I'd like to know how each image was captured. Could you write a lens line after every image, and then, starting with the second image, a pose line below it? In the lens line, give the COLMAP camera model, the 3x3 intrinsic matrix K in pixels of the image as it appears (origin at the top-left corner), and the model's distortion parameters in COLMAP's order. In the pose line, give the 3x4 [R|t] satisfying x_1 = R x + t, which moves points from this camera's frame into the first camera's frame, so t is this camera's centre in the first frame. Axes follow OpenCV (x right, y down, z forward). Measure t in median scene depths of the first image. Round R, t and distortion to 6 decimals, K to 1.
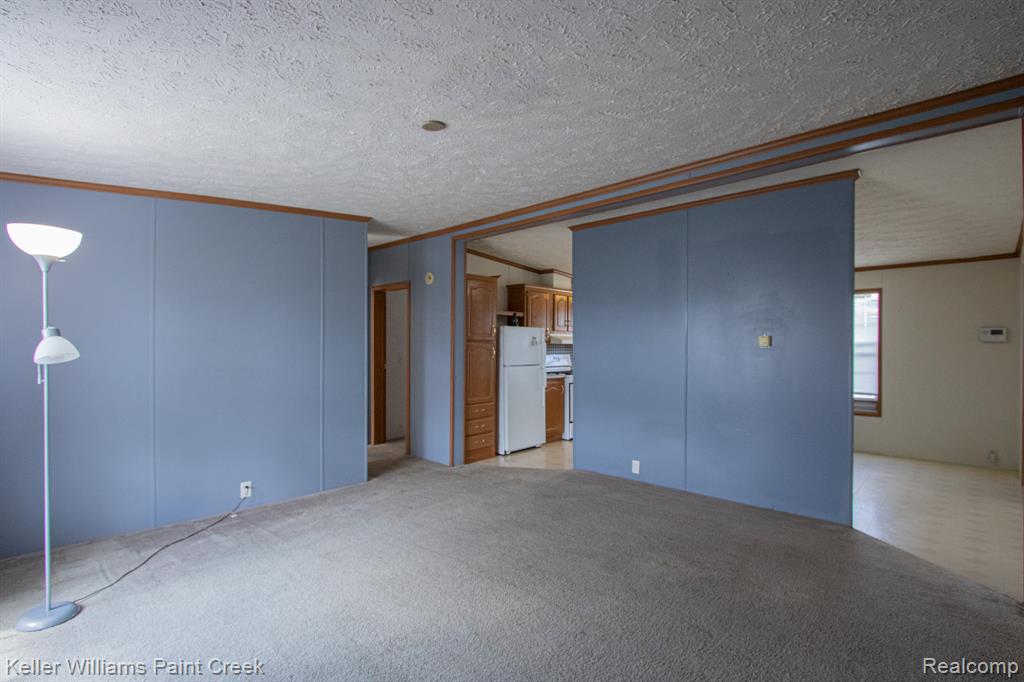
lens RADIAL K [[479.8, 0, 517.4], [0, 479.8, 351.5], [0, 0, 1]] dist [-0.014430, 0.000895]
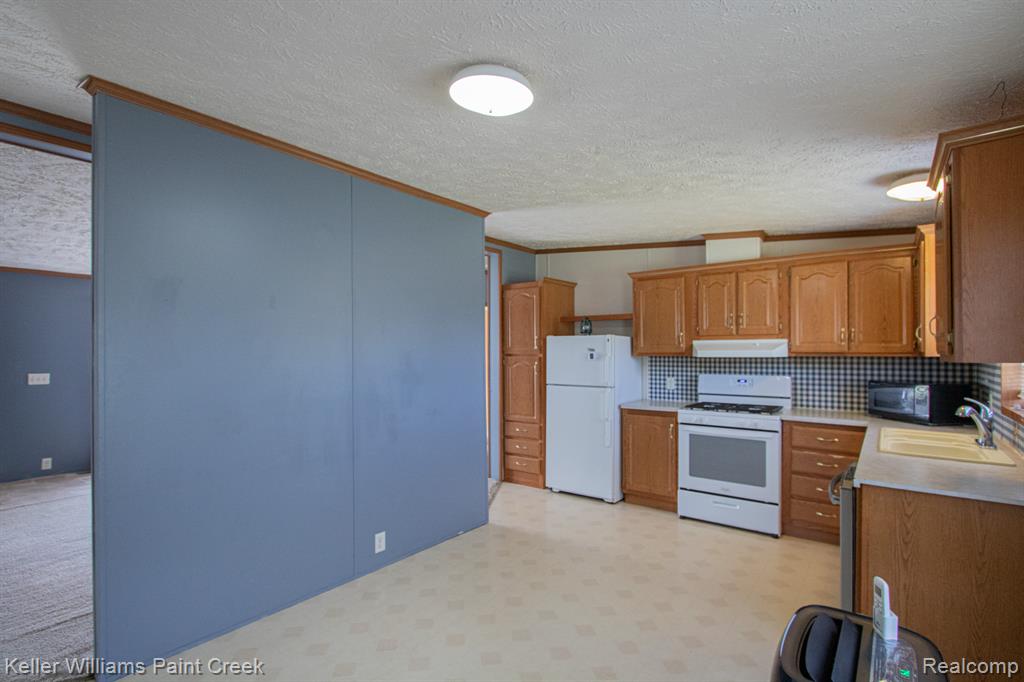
lens RADIAL K [[479.8, 0, 517.4], [0, 479.8, 351.5], [0, 0, 1]] dist [-0.014430, 0.000895]
pose [[0.089198, -0.002228, -0.996011, 0.779273], [-0.003065, 0.999992, -0.002511, -0.024677], [0.996009, 0.003277, 0.089190, 0.840734]]
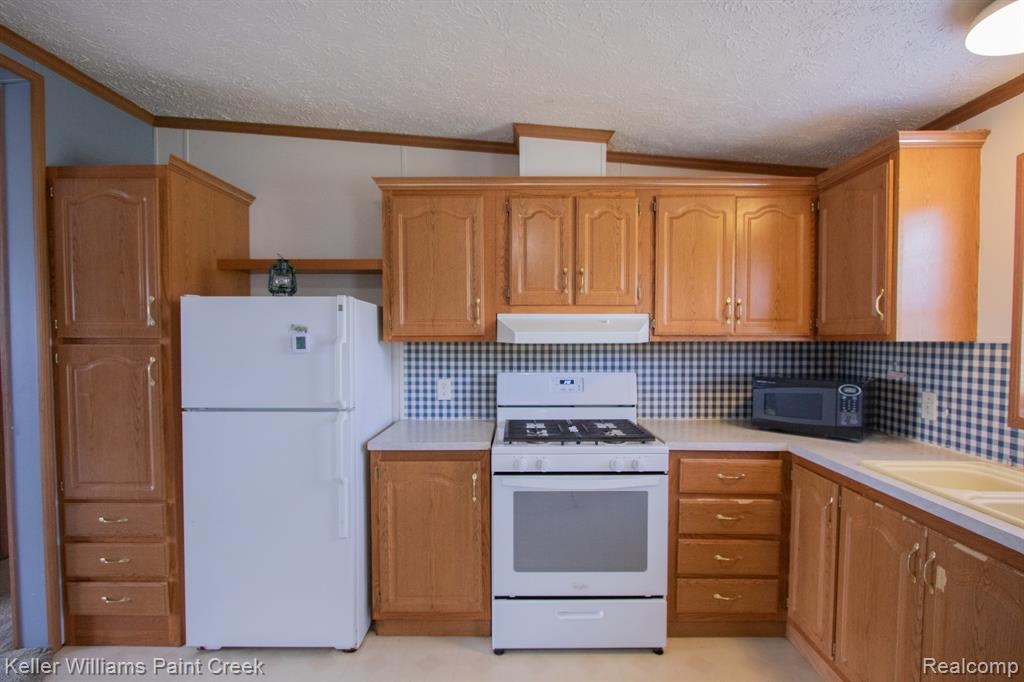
lens RADIAL K [[479.8, 0, 517.4], [0, 479.8, 351.5], [0, 0, 1]] dist [-0.014430, 0.000895]
pose [[0.677070, 0.020780, -0.735625, 0.390100], [-0.003152, 0.999674, 0.025338, -0.022371], [0.735912, -0.014837, 0.676915, 0.908307]]
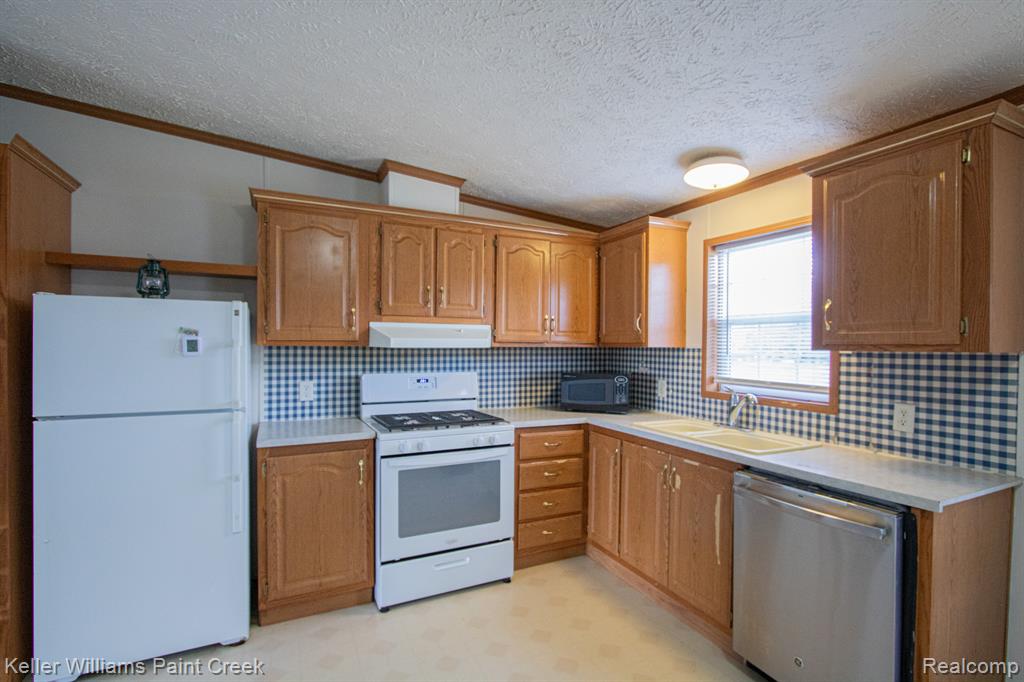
lens RADIAL K [[479.8, 0, 517.4], [0, 479.8, 351.5], [0, 0, 1]] dist [-0.014430, 0.000895]
pose [[0.936218, 0.010296, -0.351269, 0.376863], [-0.008443, 0.999941, 0.006808, -0.019597], [0.351319, -0.003408, 0.936250, 0.787041]]
